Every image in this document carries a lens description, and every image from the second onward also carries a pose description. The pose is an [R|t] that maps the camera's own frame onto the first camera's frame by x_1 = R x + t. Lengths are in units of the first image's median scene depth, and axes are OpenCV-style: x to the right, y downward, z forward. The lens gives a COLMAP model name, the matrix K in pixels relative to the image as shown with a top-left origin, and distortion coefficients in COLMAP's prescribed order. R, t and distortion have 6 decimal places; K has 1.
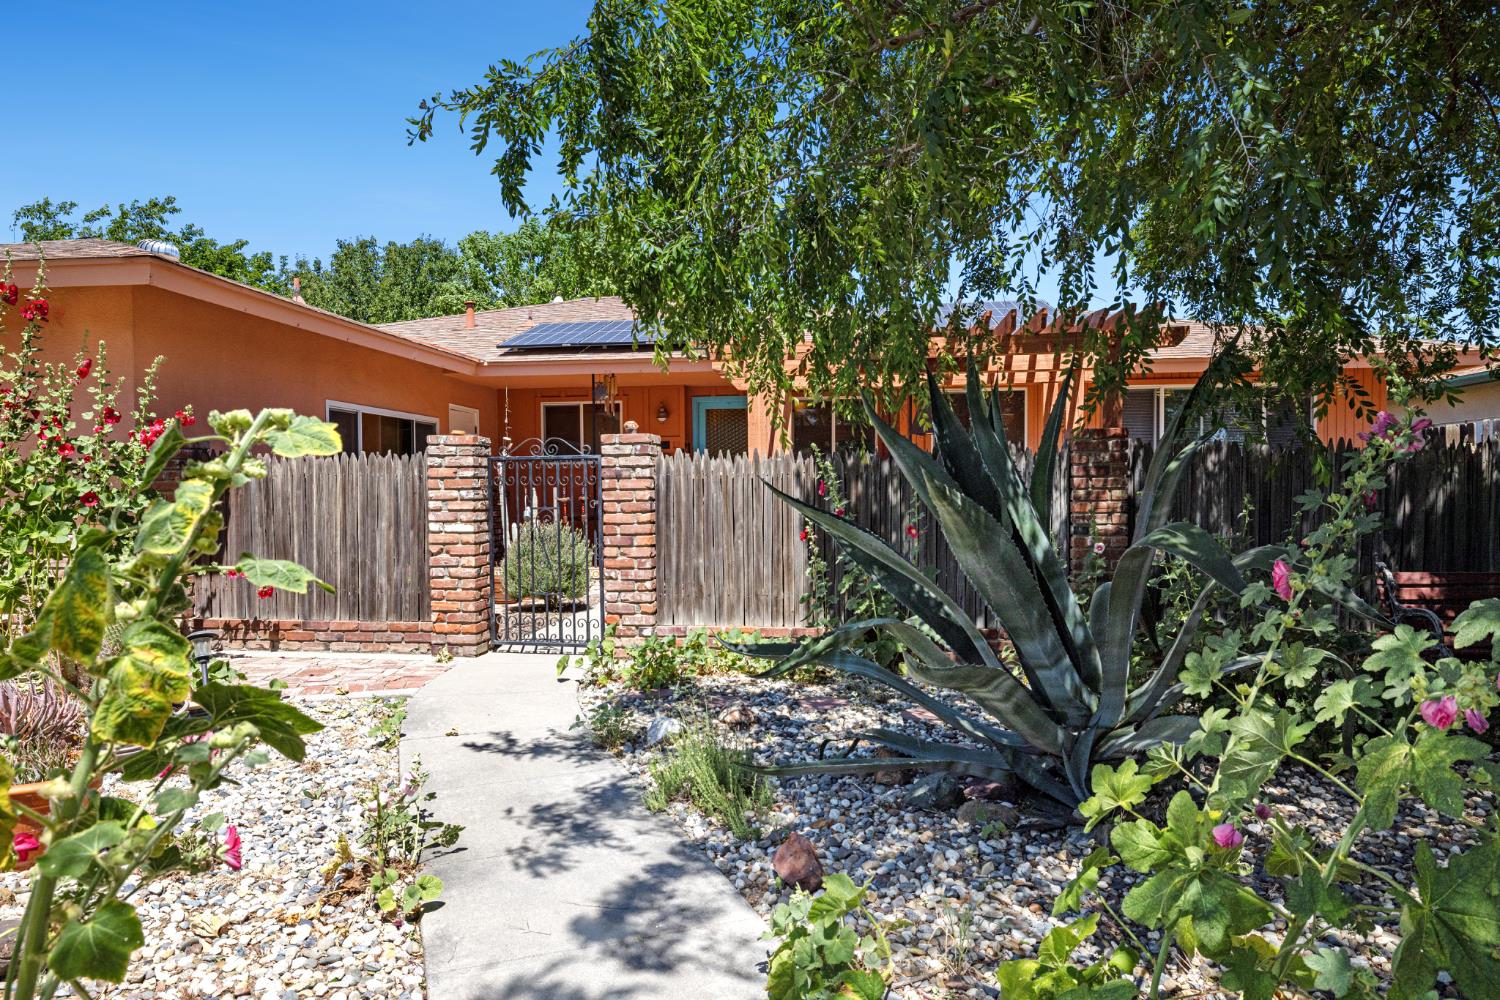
lens RADIAL K [[919.1, 0, 746.8], [0, 919.1, 509.5], [0, 0, 1]] dist [0.005585, 0.000562]
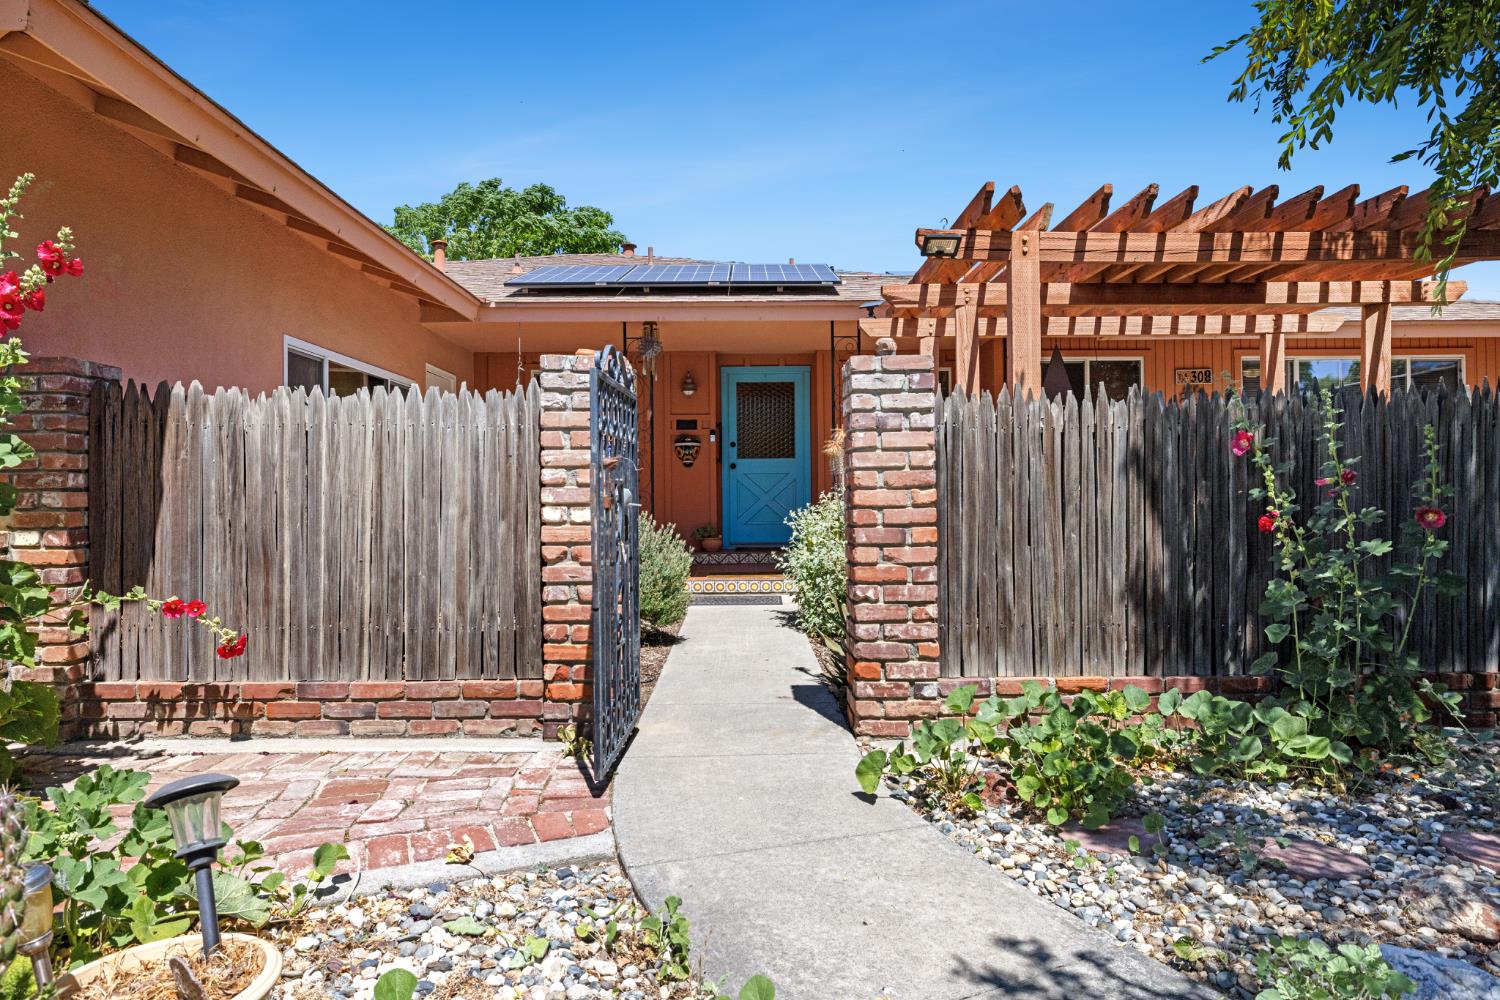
lens RADIAL K [[919.1, 0, 752.0], [0, 919.1, 489.2], [0, 0, 1]] dist [0.005585, 0.000562]
pose [[0.991141, 0.001114, 0.132808, -0.293448], [0.003112, 0.999496, -0.031607, 0.021913], [-0.132777, 0.031740, 0.990638, 0.417748]]
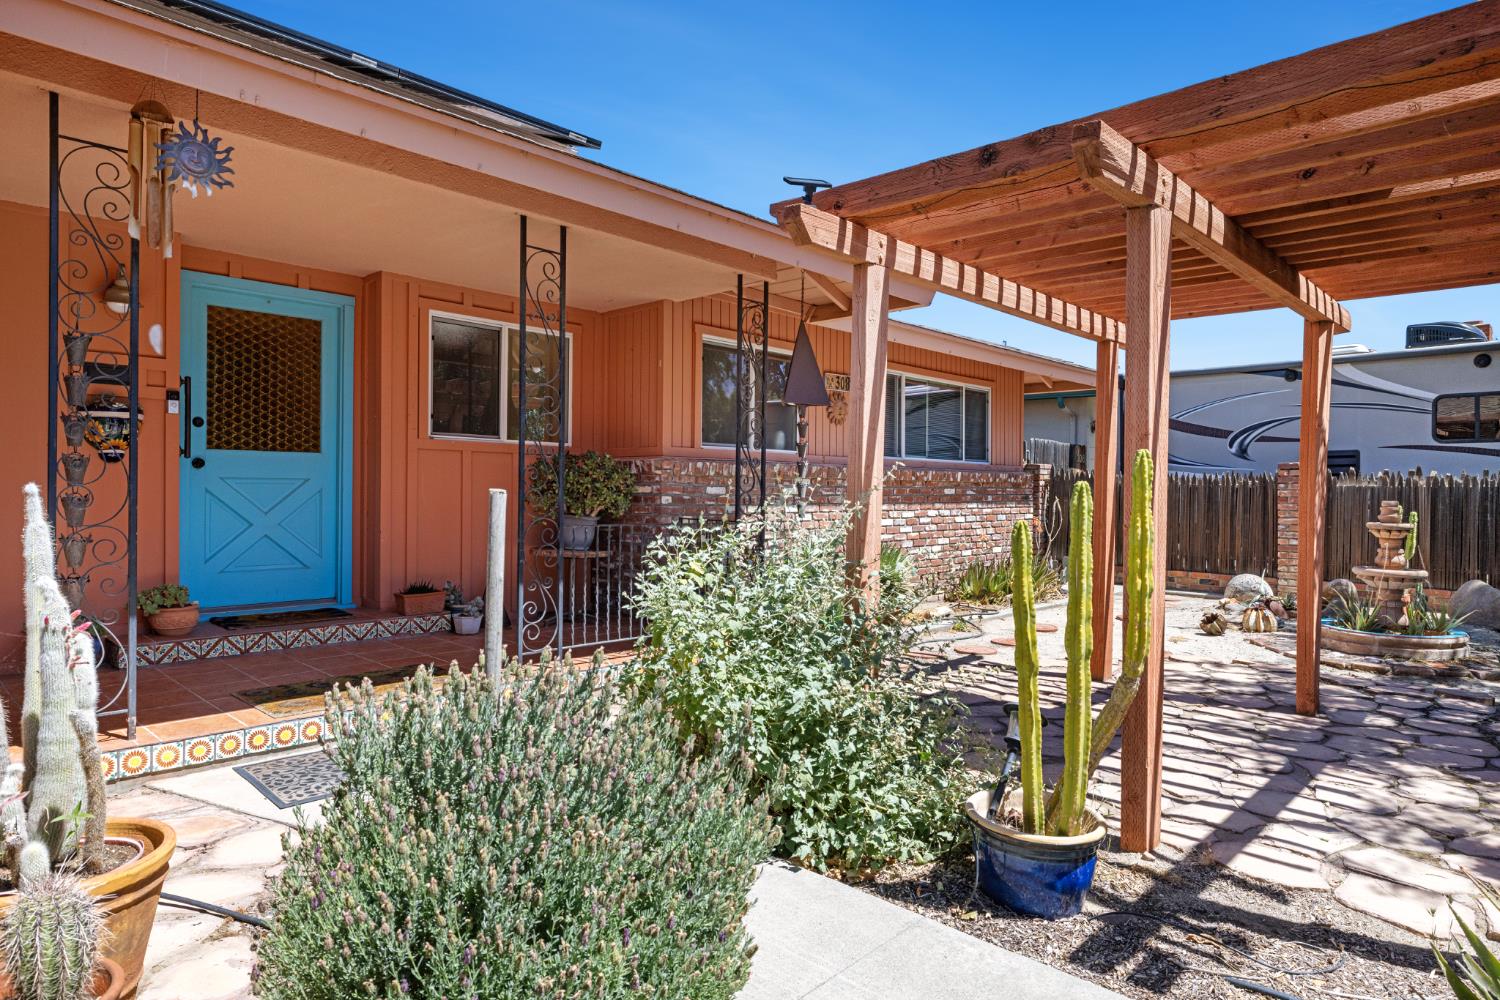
lens RADIAL K [[865.9, 0, 754.2], [0, 865.9, 495.5], [0, 0, 1]] dist [0.004397, 0.000612]
pose [[0.598007, 0.009213, 0.801438, -0.363408], [0.005421, 0.999865, -0.015539, 0.000932], [-0.801472, 0.013637, 0.597876, 0.741325]]
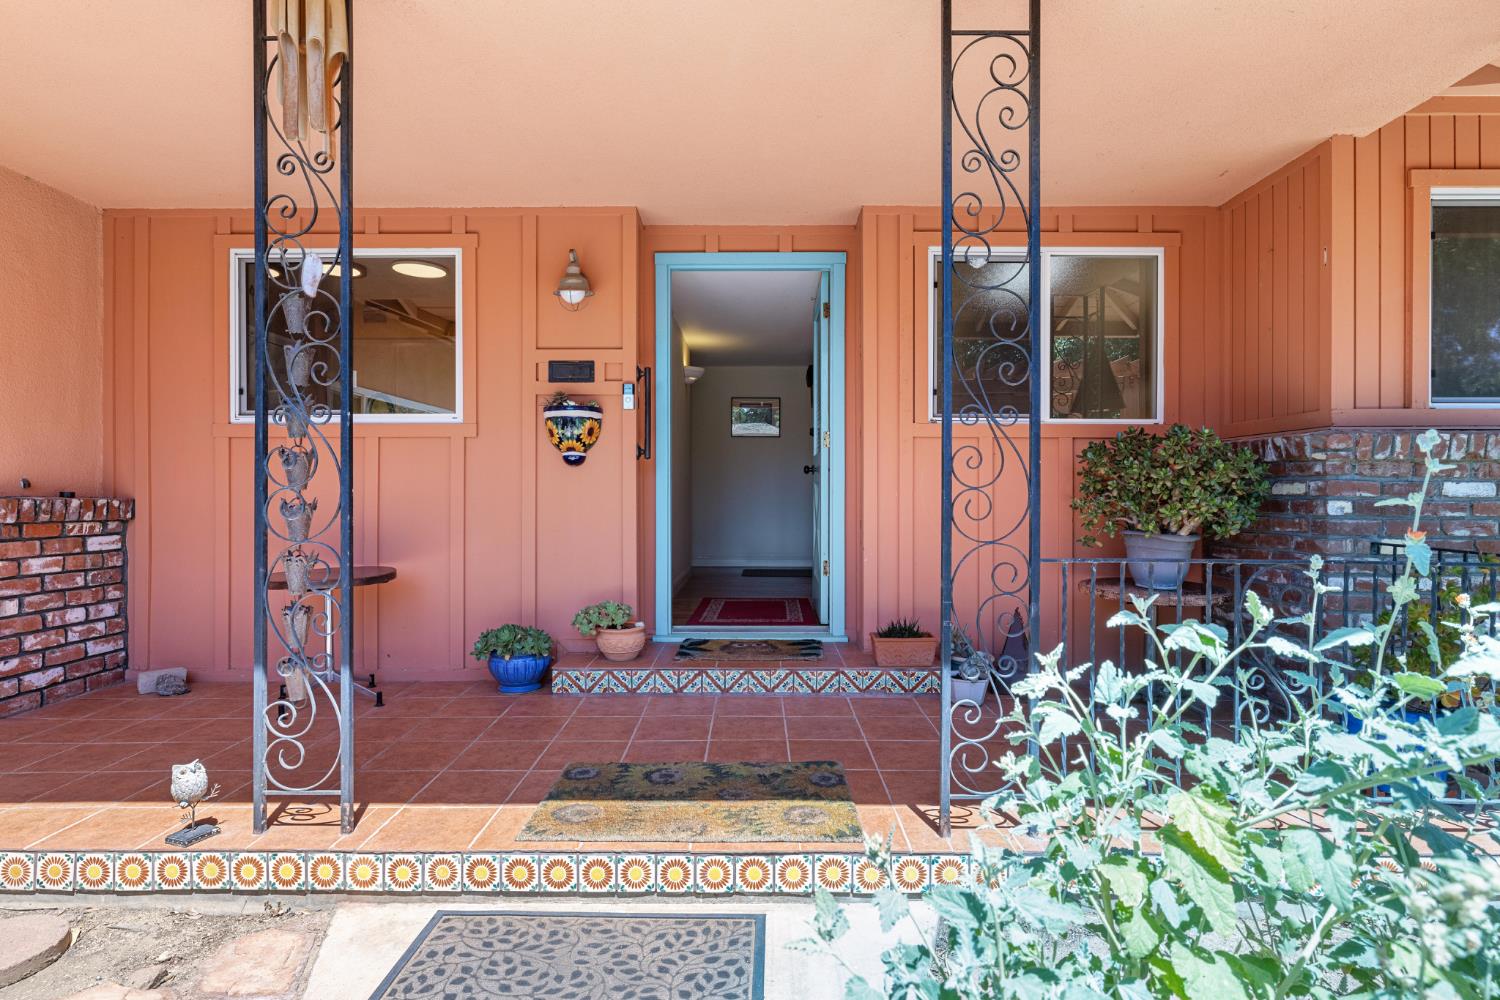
lens RADIAL K [[774.3, 0, 752.0], [0, 774.3, 496.2], [0, 0, 1]] dist [-0.001507, 0.000420]
pose [[0.993759, 0.008038, 0.111257, -0.217029], [-0.005770, 0.999769, -0.020695, -0.001858], [-0.111398, 0.019924, 0.993576, 0.850977]]
